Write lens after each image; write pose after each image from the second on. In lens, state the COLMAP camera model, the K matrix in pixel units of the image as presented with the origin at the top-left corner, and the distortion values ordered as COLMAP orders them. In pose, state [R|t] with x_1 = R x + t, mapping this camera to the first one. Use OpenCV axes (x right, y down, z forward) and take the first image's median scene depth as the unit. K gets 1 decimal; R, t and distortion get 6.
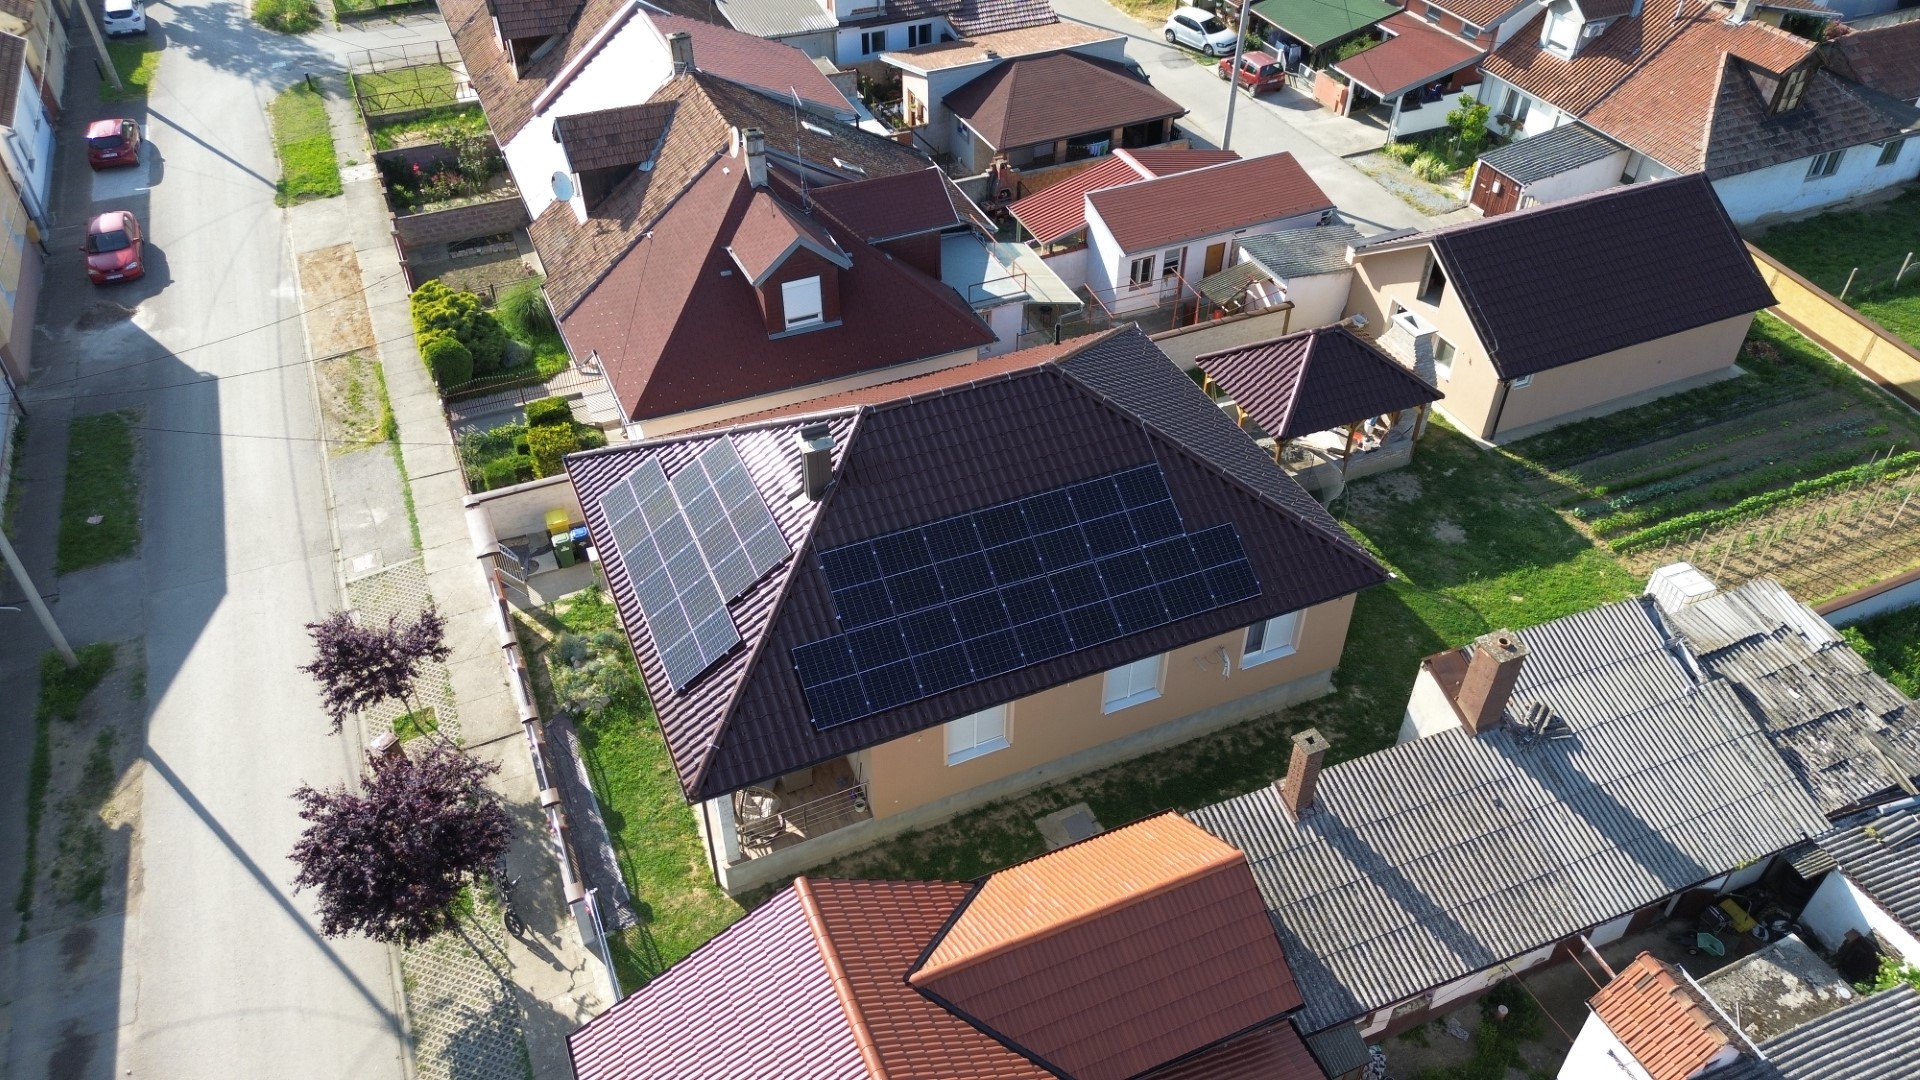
lens RADIAL K [[1359.0, 0, 958.1], [0, 1359.0, 534.1], [0, 0, 1]] dist [0.055222, -0.058299]
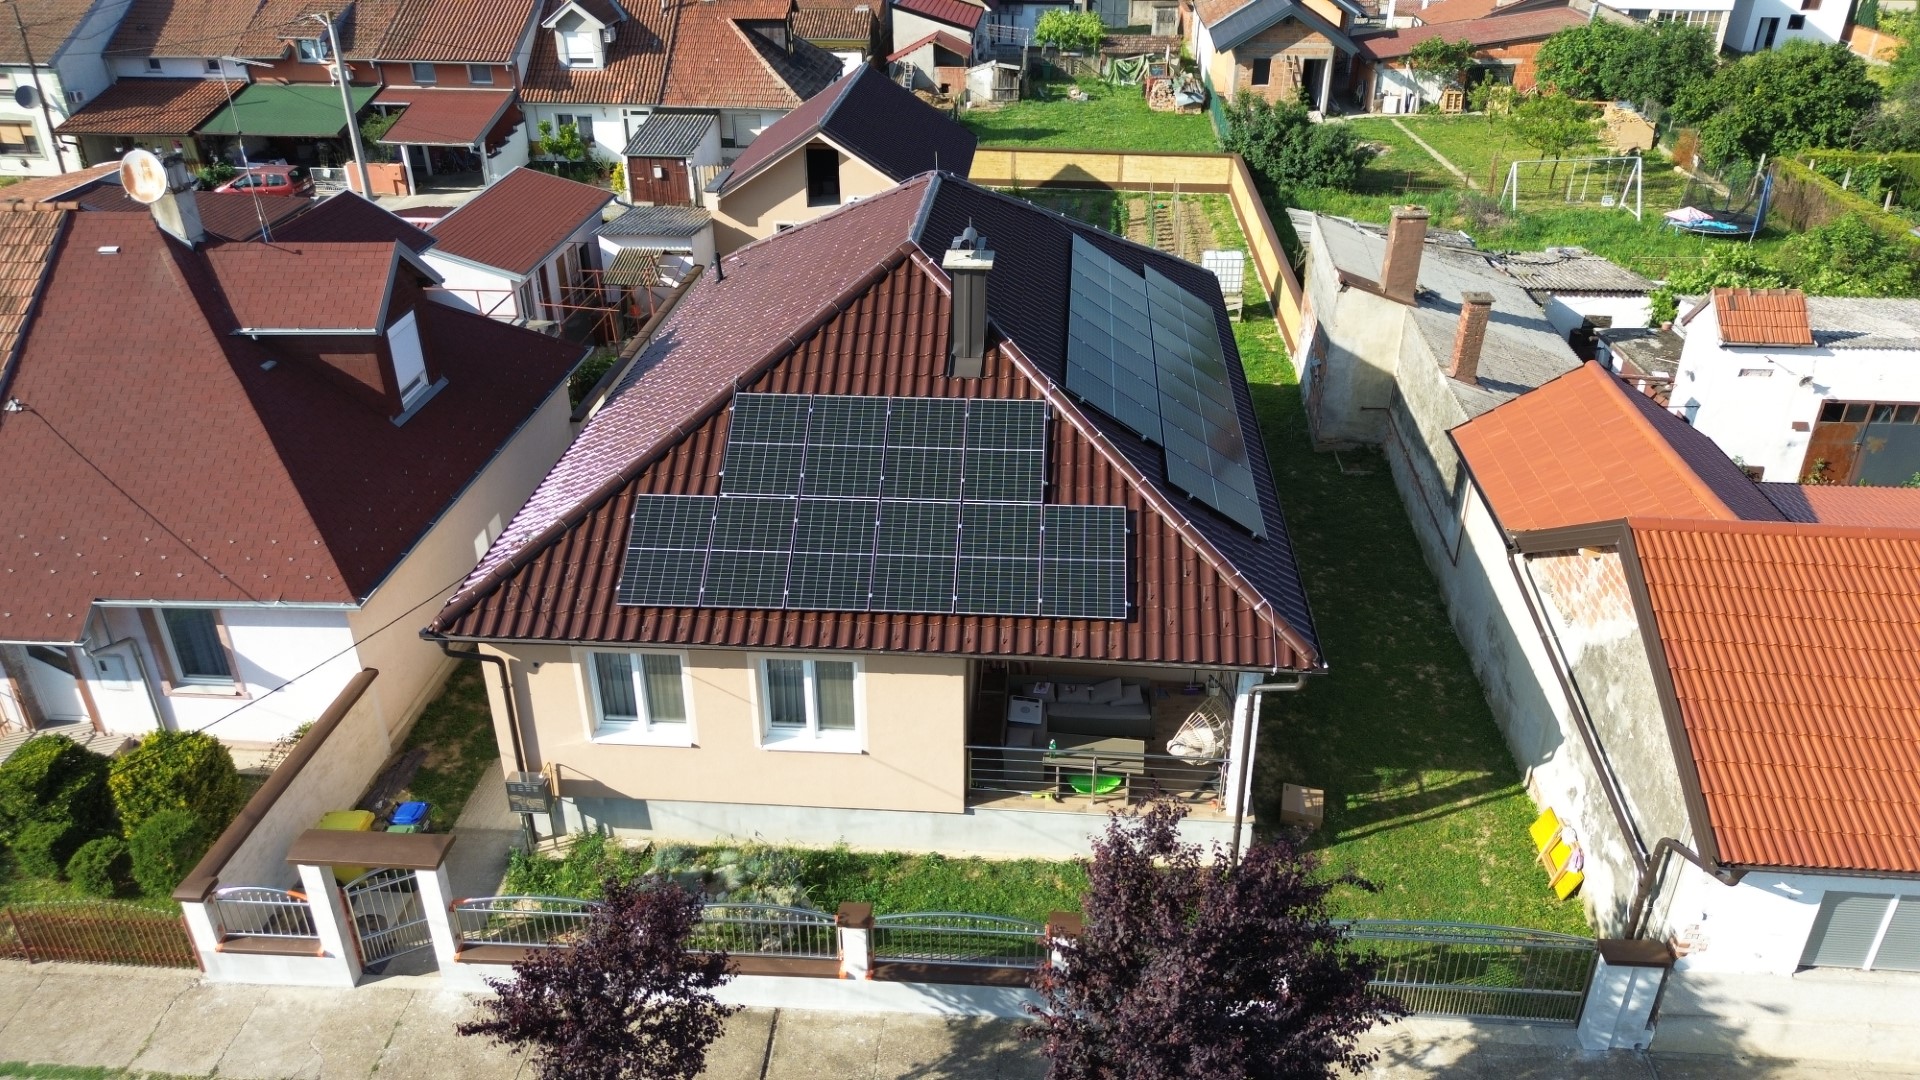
lens RADIAL K [[1359.0, 0, 958.1], [0, 1359.0, 534.1], [0, 0, 1]] dist [0.055222, -0.058299]
pose [[0.468336, -0.425645, 0.774266, -0.491560], [0.571023, 0.814525, 0.102379, -0.019694], [-0.674237, 0.394175, 0.624524, 0.423641]]
